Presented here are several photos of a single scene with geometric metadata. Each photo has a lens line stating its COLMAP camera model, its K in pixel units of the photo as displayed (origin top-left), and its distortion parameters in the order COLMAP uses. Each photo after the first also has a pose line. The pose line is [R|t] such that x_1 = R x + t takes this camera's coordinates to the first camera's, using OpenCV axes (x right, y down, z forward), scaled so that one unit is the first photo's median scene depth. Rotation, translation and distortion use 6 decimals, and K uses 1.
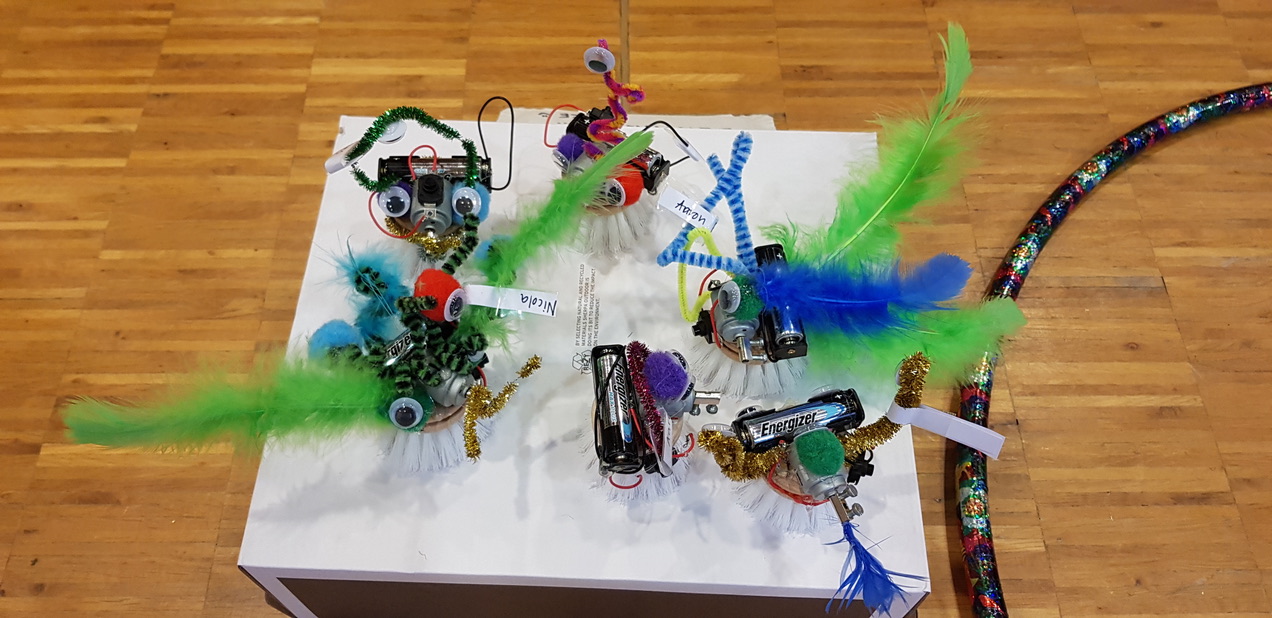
lens RADIAL K [[990.2, 0, 616.1], [0, 990.2, 322.2], [0, 0, 1]] dist [0.086933, -0.158288]
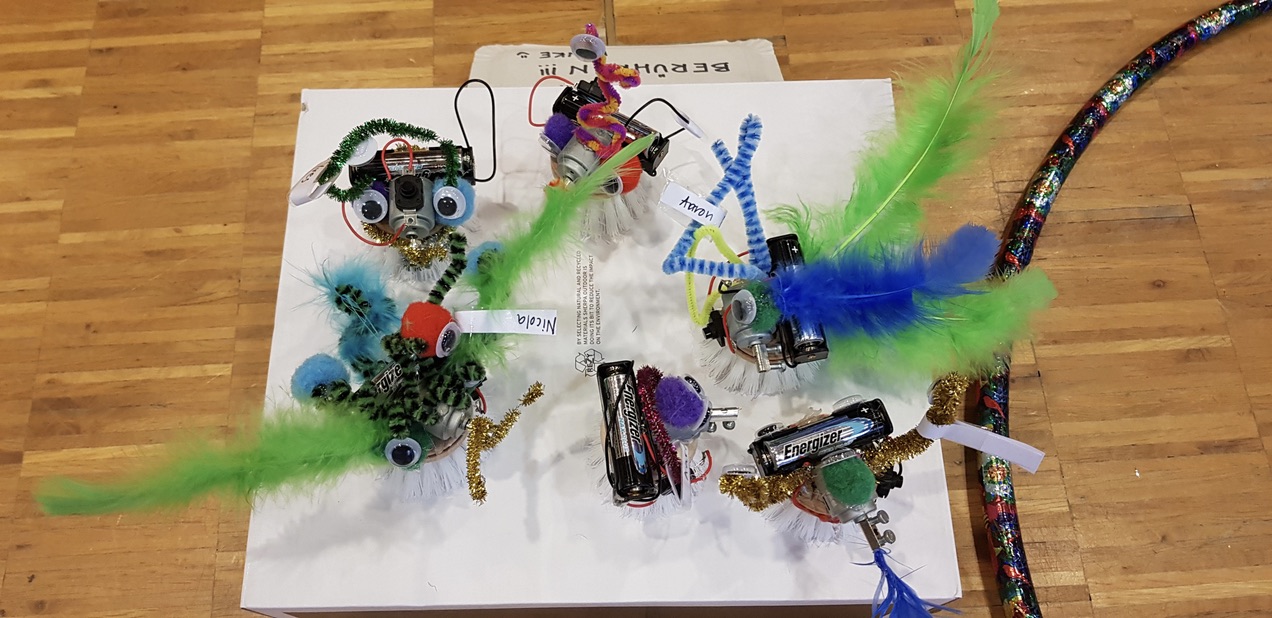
lens RADIAL K [[986.5, 0, 612.0], [0, 986.5, 306.8], [0, 0, 1]] dist [0.067829, -0.115799]
pose [[0.998541, -0.053689, 0.005833, -0.010635], [0.052284, 0.988116, 0.144548, -0.132071], [-0.013524, -0.144032, 0.989481, 0.076036]]
